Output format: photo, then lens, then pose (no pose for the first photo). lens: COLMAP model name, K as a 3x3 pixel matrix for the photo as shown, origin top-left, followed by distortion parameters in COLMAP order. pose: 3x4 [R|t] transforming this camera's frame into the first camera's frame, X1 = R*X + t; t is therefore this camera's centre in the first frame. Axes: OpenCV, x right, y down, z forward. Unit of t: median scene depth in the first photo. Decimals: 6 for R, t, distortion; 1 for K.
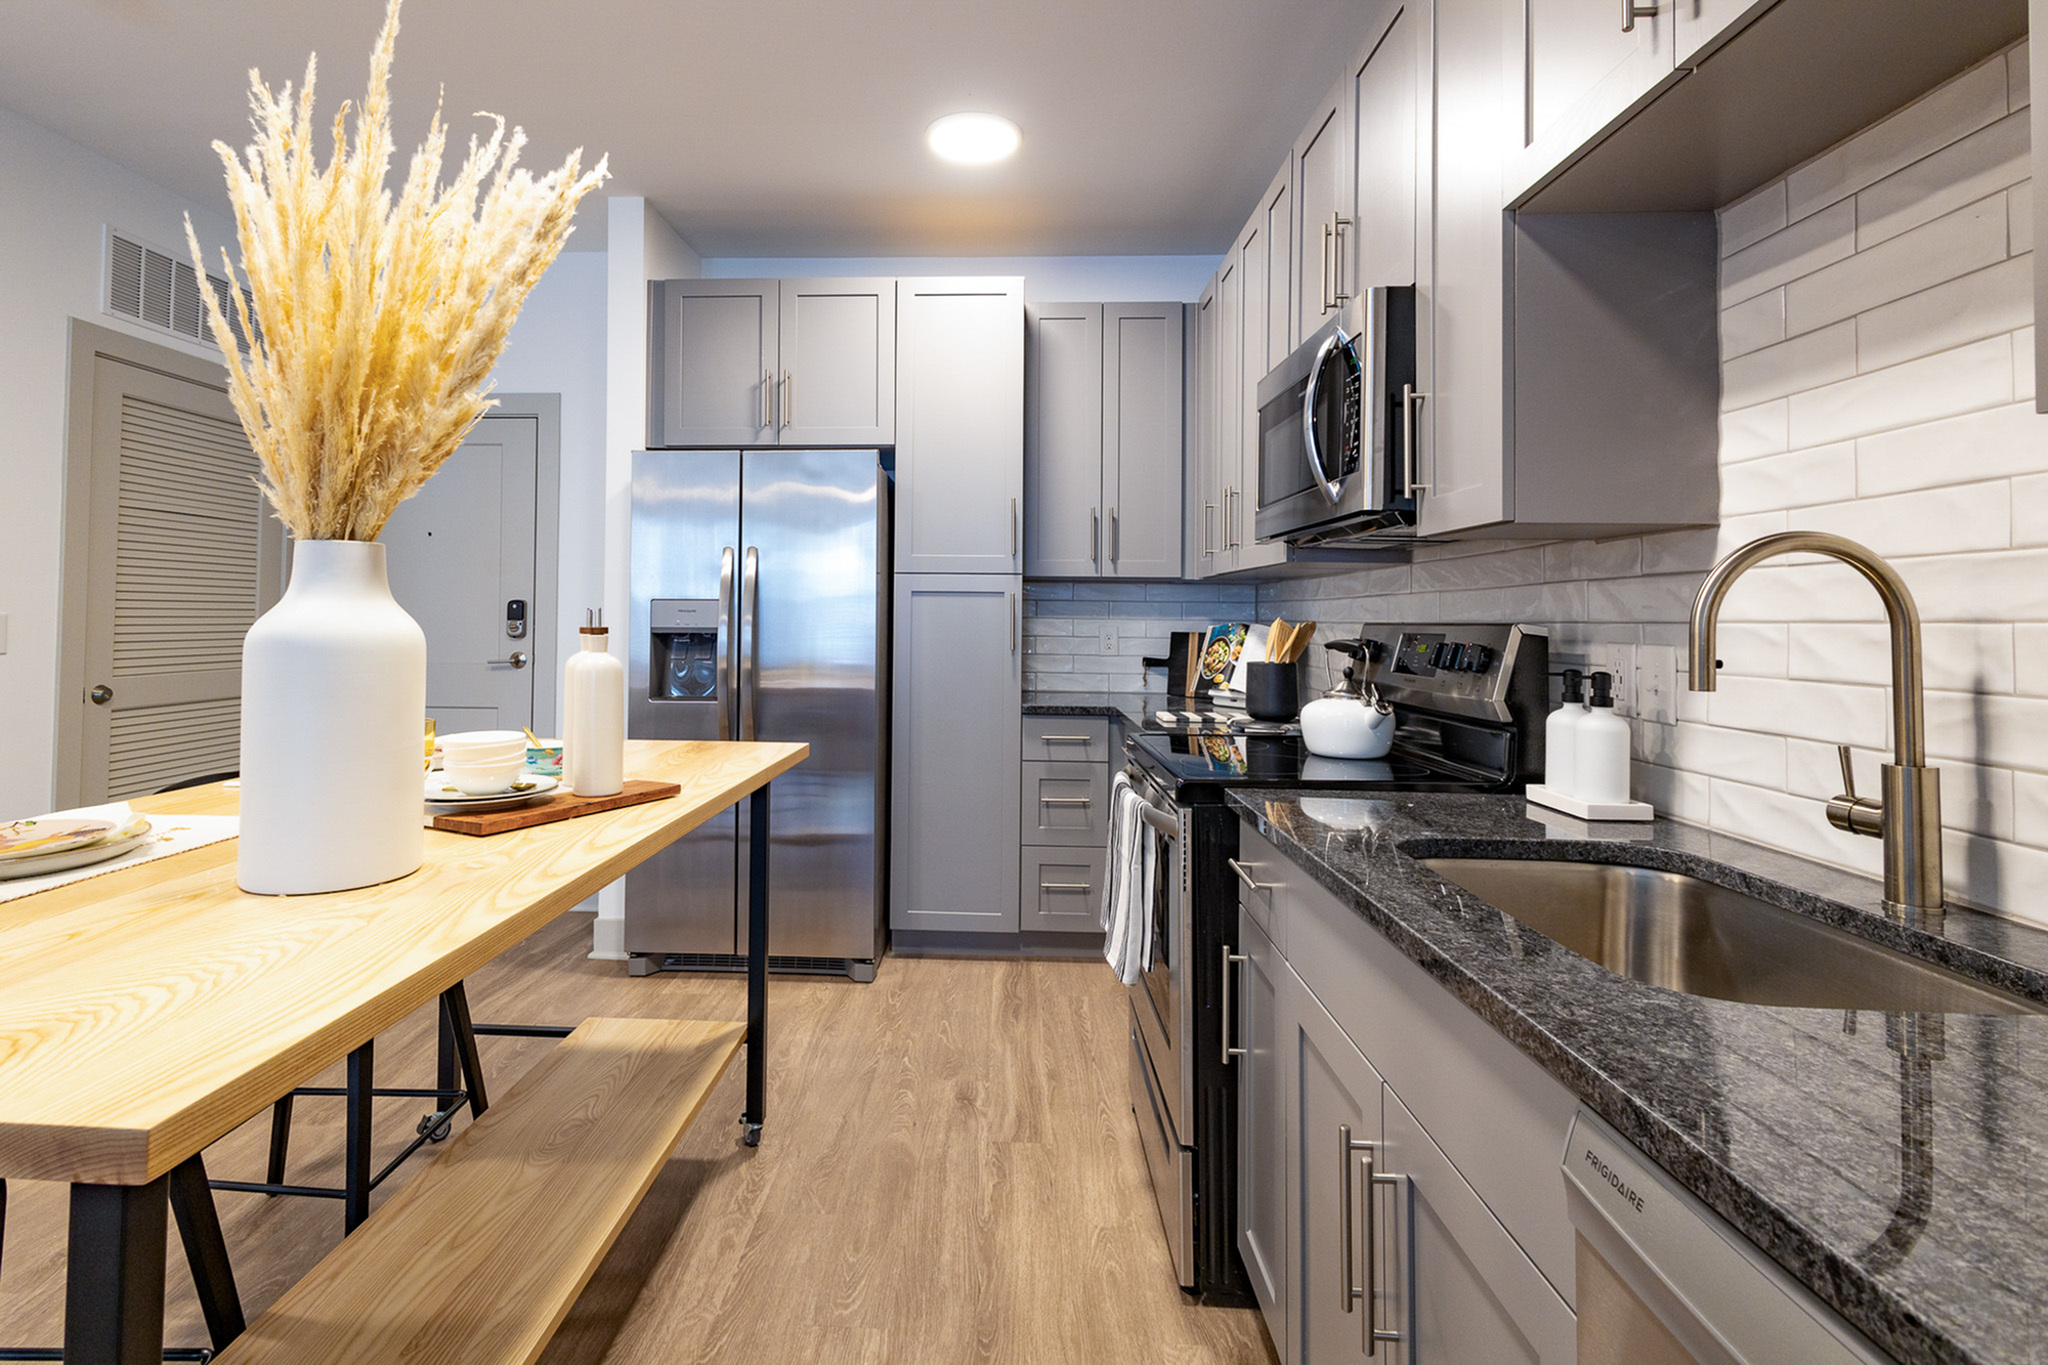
lens RADIAL K [[939.5, 0, 1013.4], [0, 939.5, 625.8], [0, 0, 1]] dist [-0.039327, -0.000163]
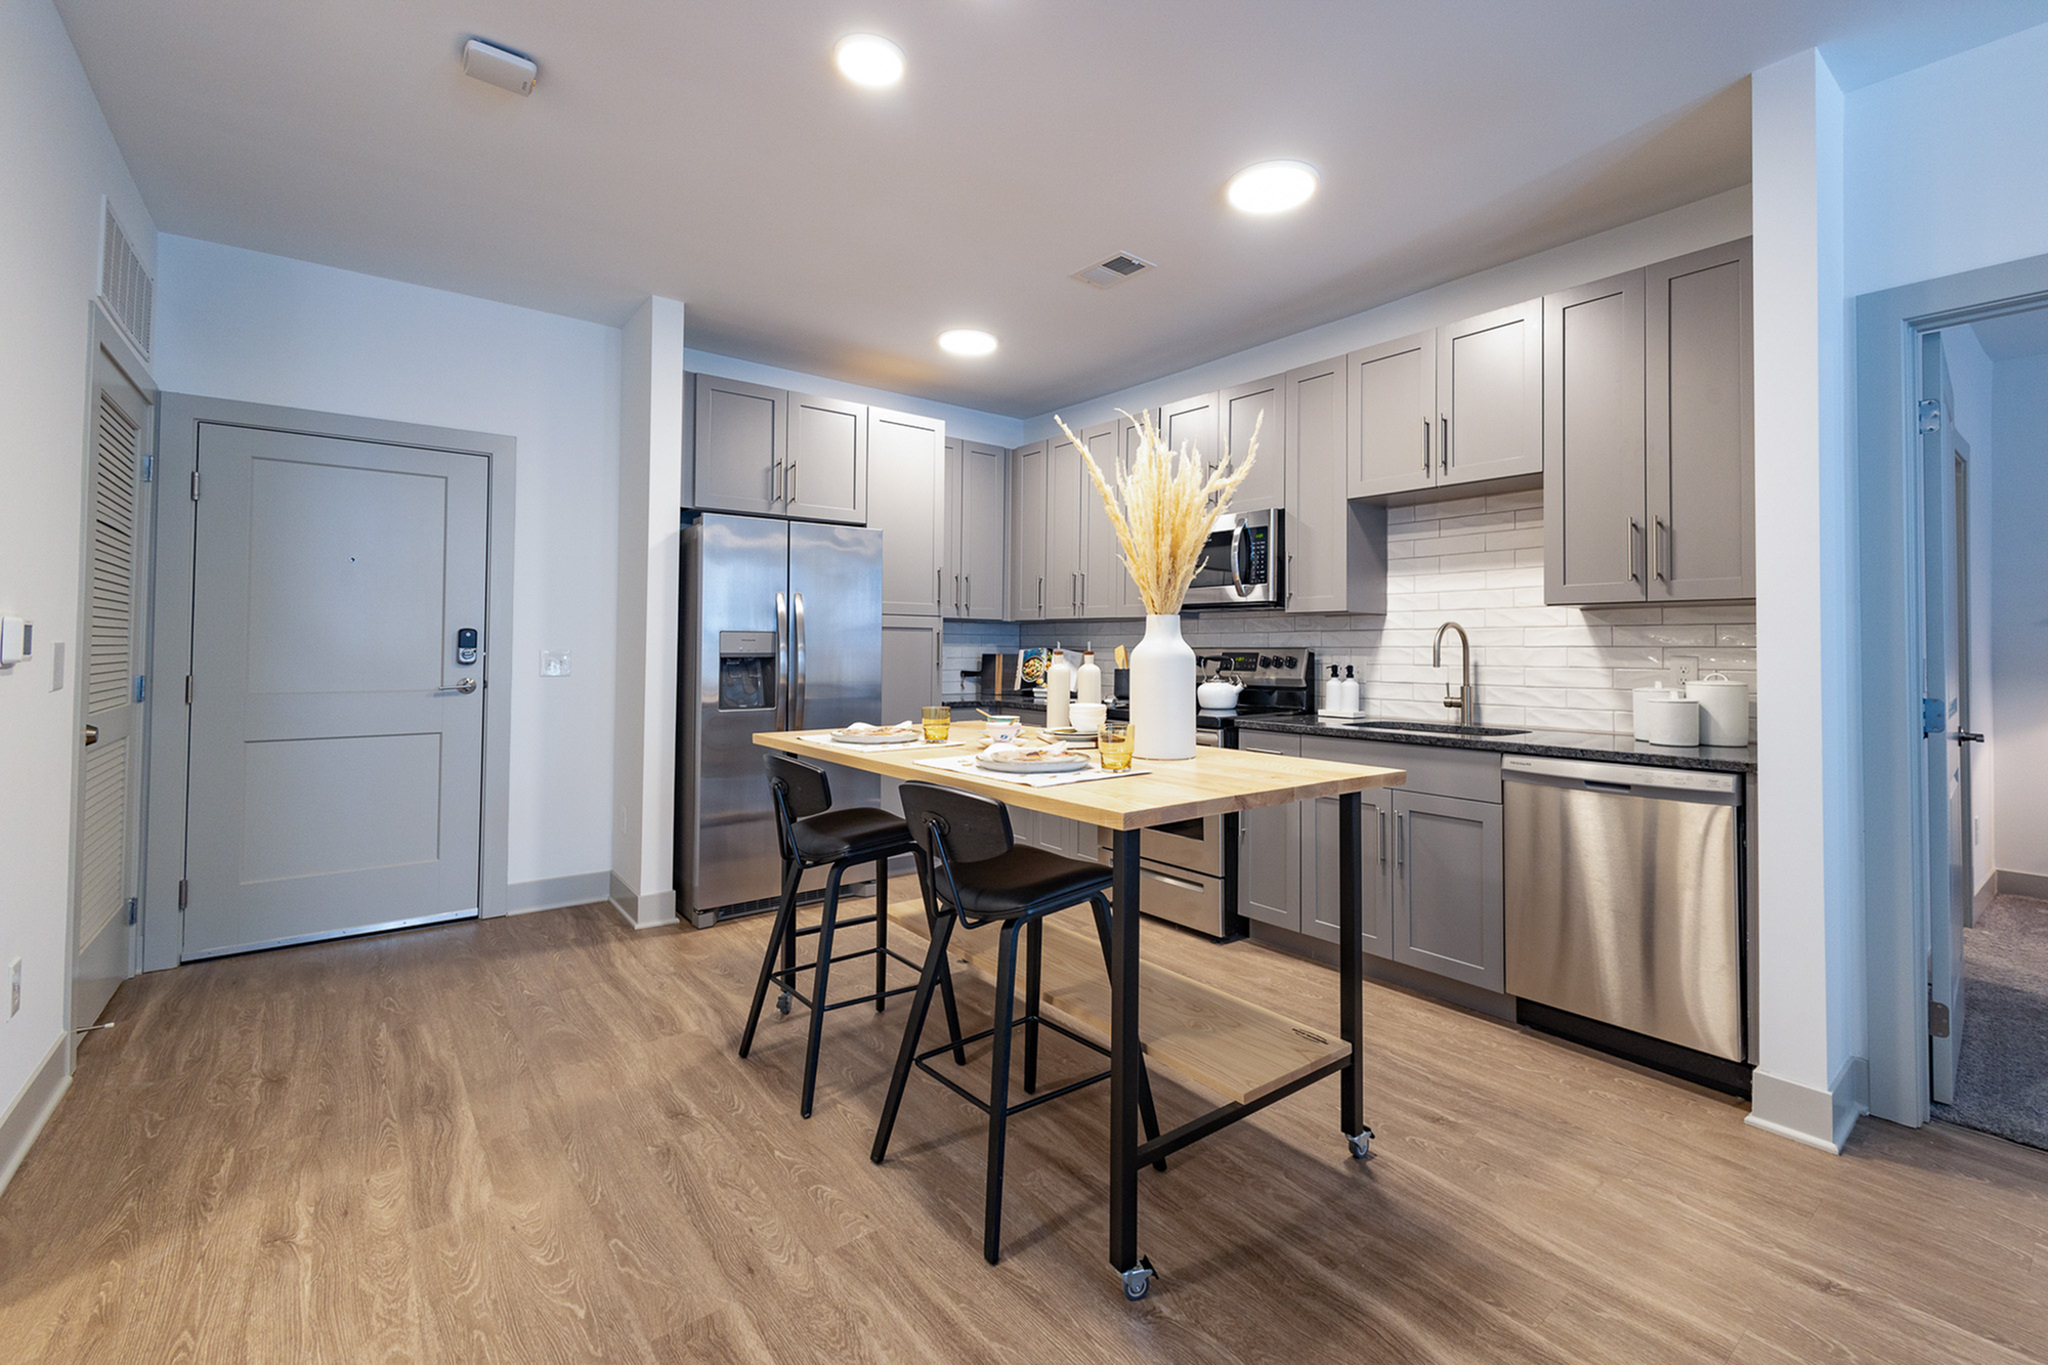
lens RADIAL K [[878.2, 0, 1032.9], [0, 878.2, 628.6], [0, 0, 1]] dist [-0.002058, -0.001209]
pose [[0.766372, 0.010514, 0.642311, -0.791027], [0.005052, 0.999737, -0.022392, -0.001980], [-0.642377, 0.020406, 0.766117, -0.180961]]
